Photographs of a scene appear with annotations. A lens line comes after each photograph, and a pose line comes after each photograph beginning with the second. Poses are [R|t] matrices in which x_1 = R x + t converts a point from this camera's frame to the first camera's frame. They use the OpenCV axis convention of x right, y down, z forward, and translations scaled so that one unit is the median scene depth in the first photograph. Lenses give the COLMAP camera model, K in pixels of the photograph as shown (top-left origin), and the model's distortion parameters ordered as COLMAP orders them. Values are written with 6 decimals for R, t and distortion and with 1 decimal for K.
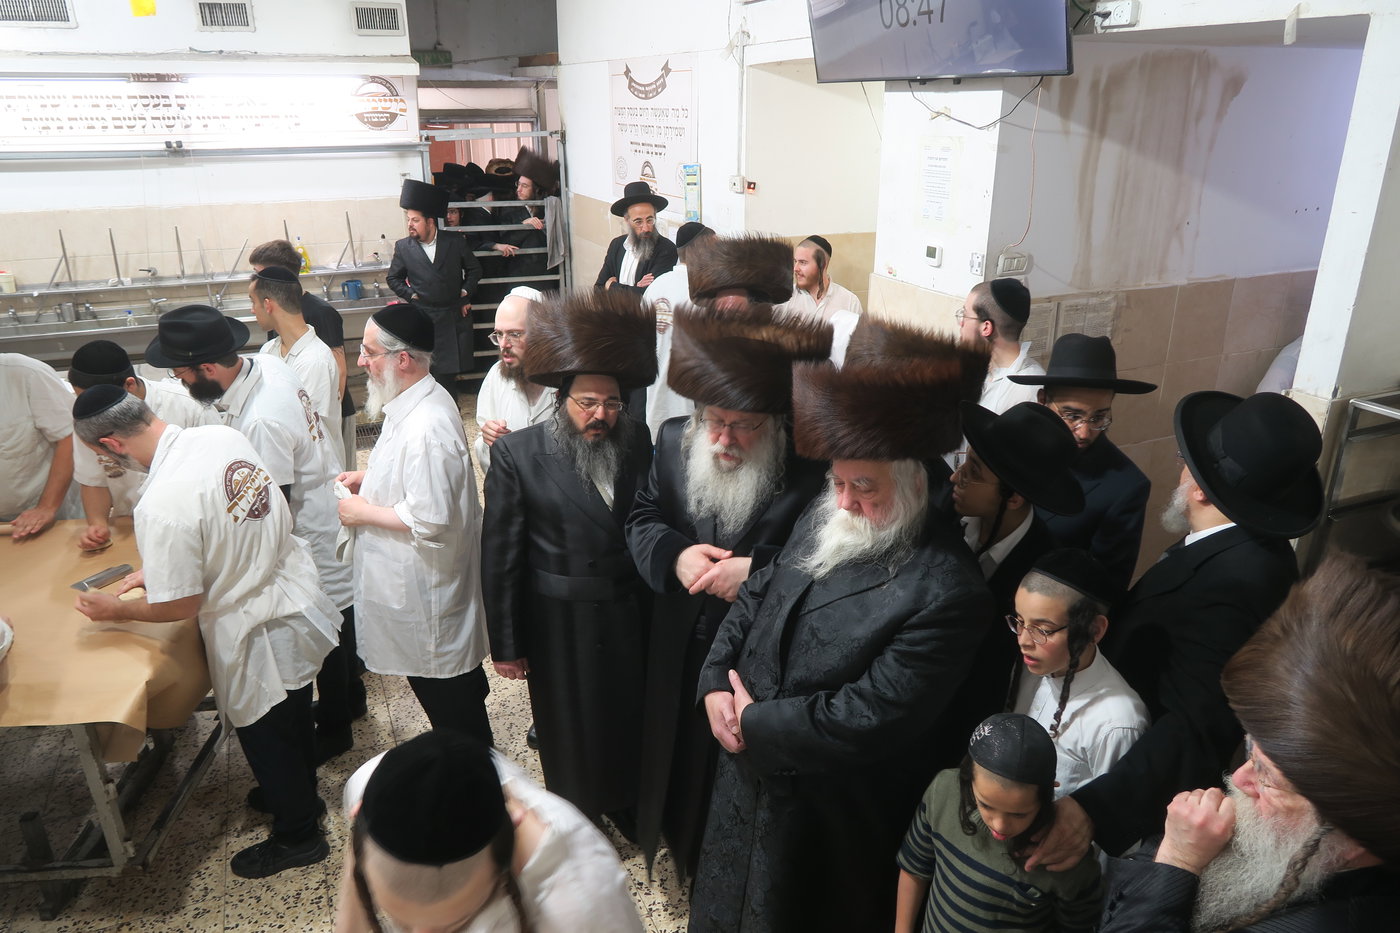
lens RADIAL K [[973.9, 0, 703.6], [0, 973.9, 469.8], [0, 0, 1]] dist [-0.021083, 0.014630]
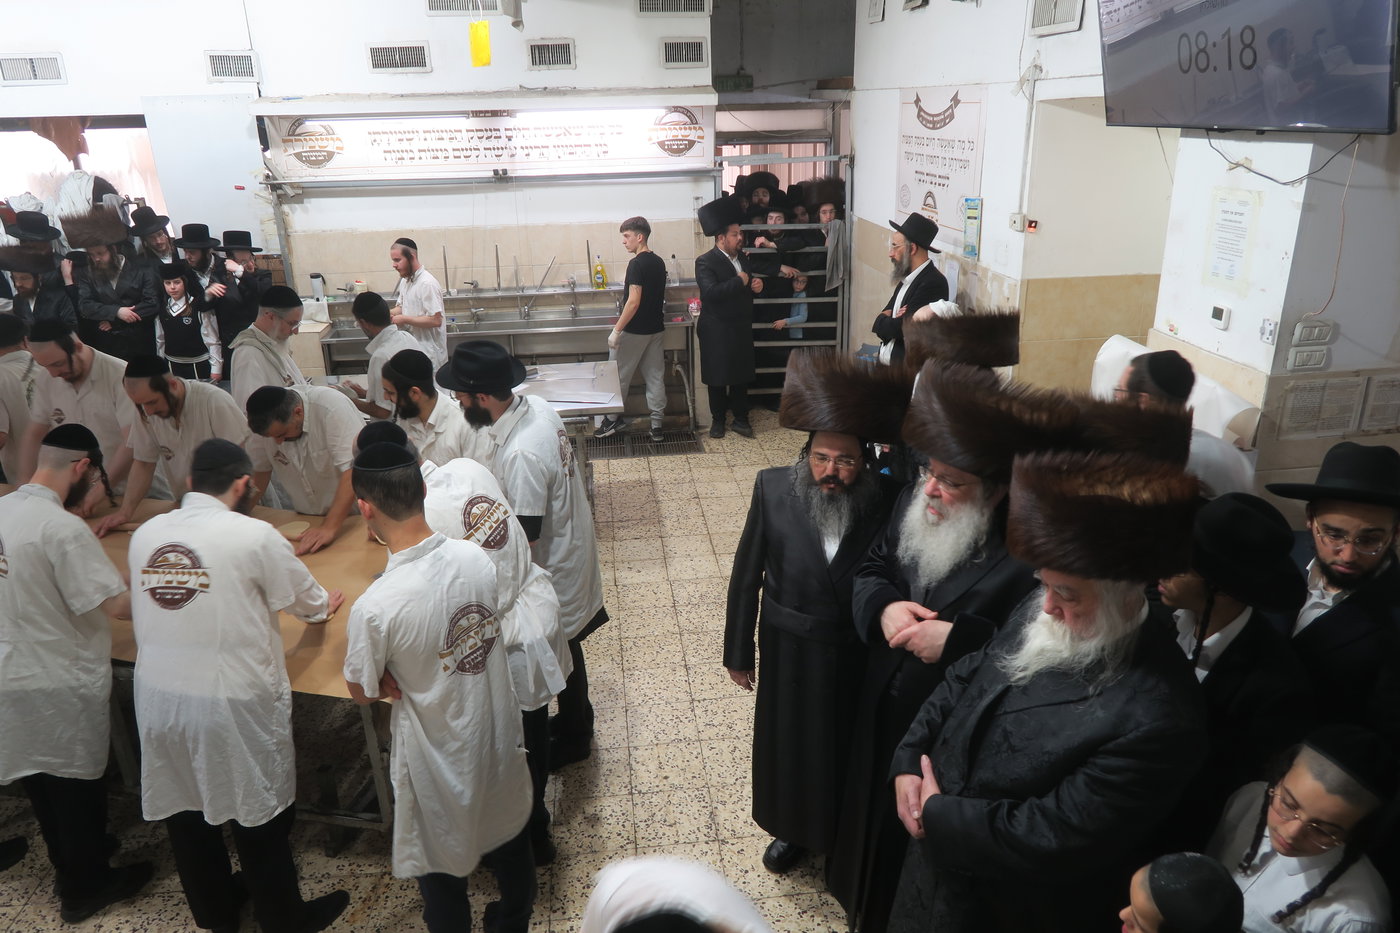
lens RADIAL K [[973.9, 0, 705.8], [0, 973.9, 472.1], [0, 0, 1]] dist [-0.021083, 0.014630]
pose [[0.956278, 0.084984, -0.279840, 0.029818], [-0.084679, 0.996321, 0.013202, -0.033382], [0.279932, 0.011072, 0.959956, -0.008358]]
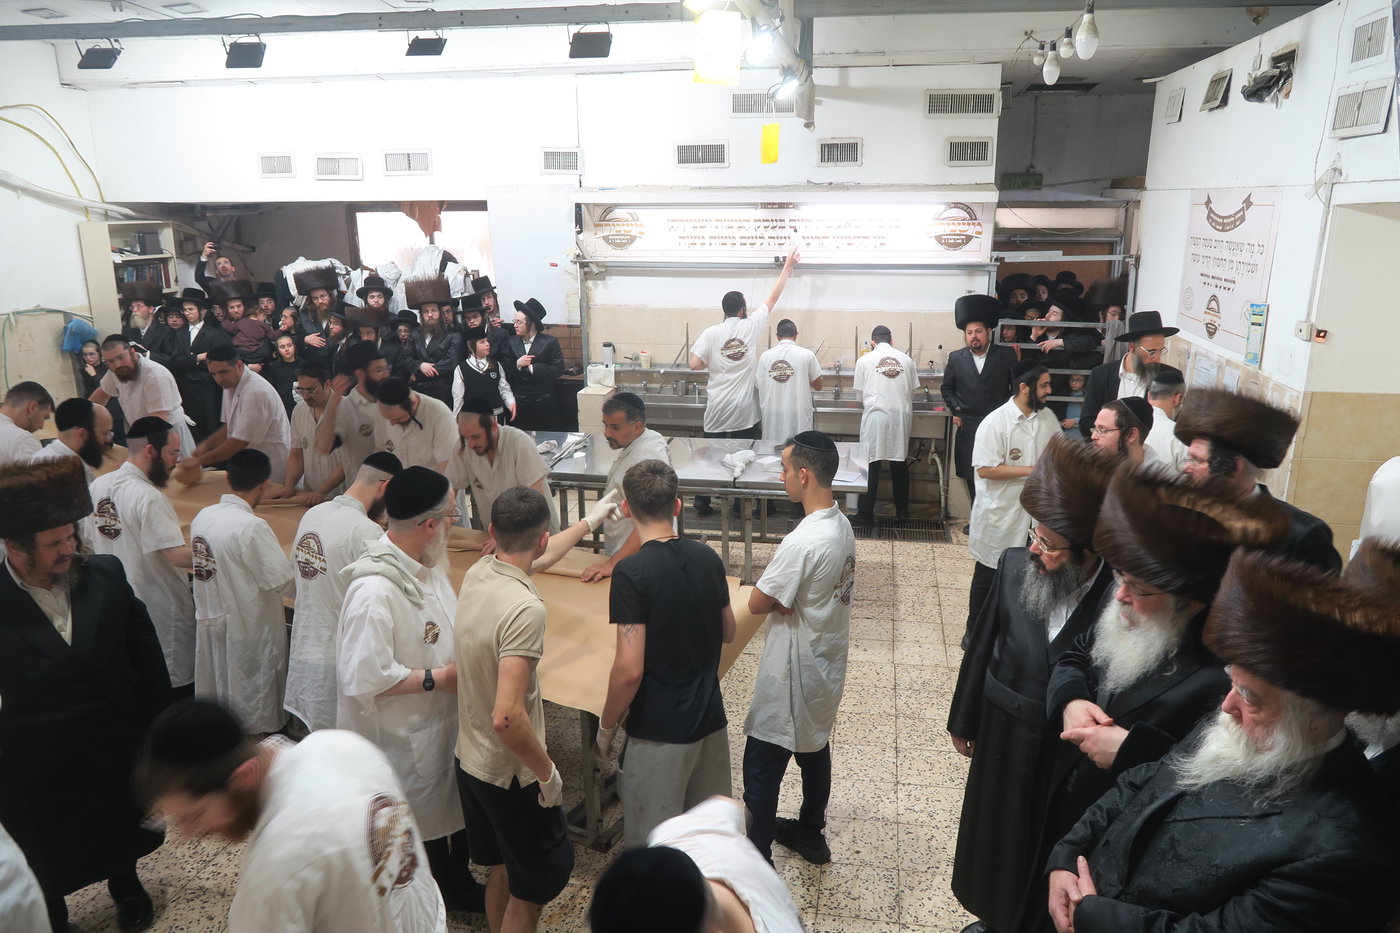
lens RADIAL K [[973.9, 0, 706.4], [0, 973.9, 474.8], [0, 0, 1]] dist [-0.021083, 0.014630]
pose [[0.831189, 0.147255, -0.536135, 0.074439], [-0.194216, 0.980443, -0.031811, -0.026250], [0.520966, 0.130567, 0.843532, -0.029436]]
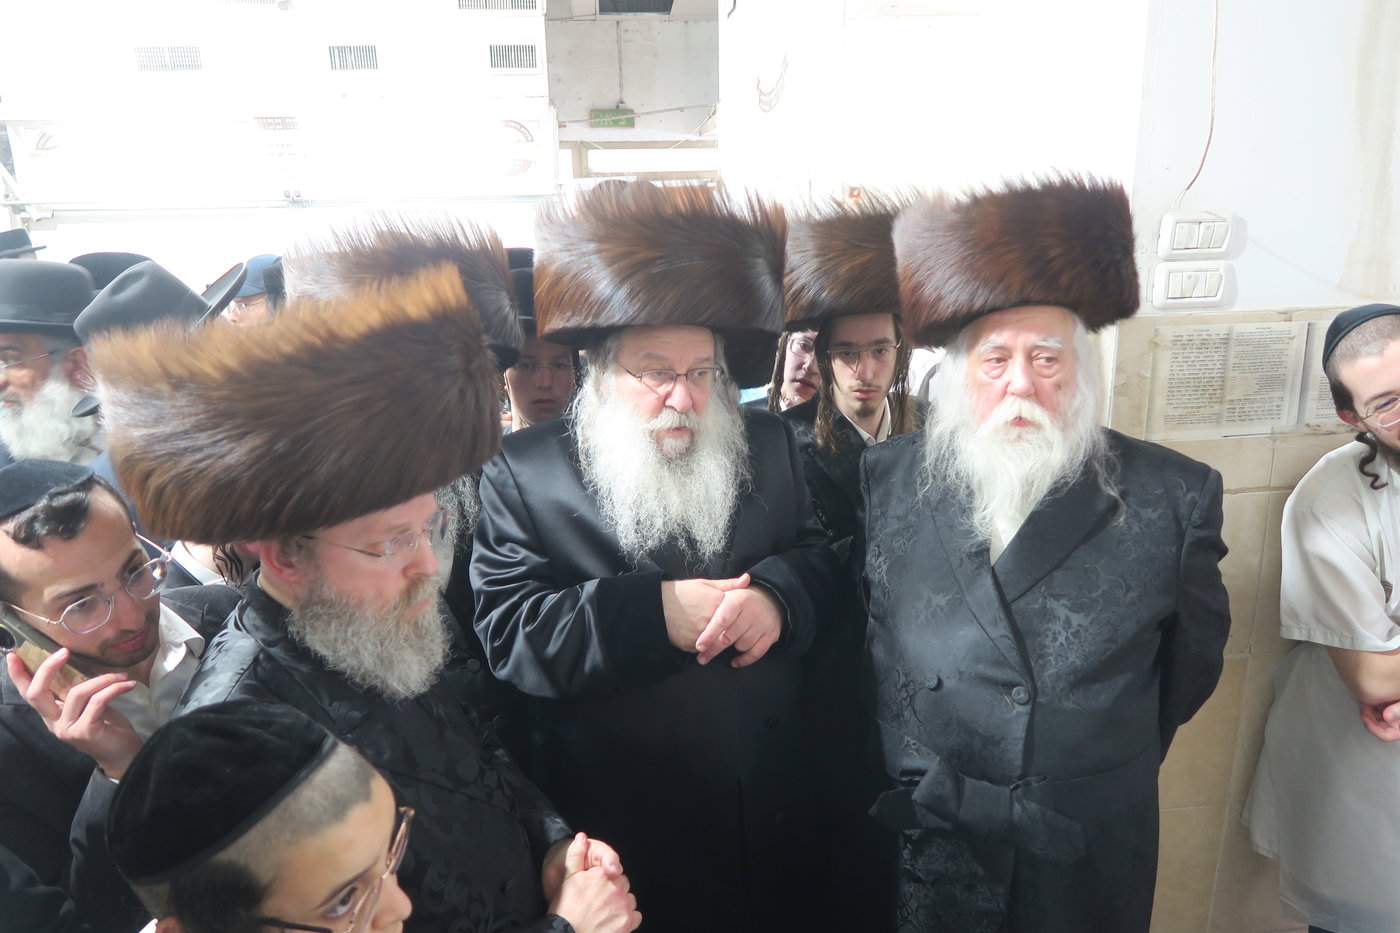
lens RADIAL K [[973.9, 0, 700.7], [0, 973.9, 470.0], [0, 0, 1]] dist [-0.021083, 0.014630]
pose [[0.952237, 0.055615, -0.300253, 0.161092], [-0.088847, 0.991195, -0.098179, -0.019145], [0.292149, 0.120166, 0.948794, 0.332878]]
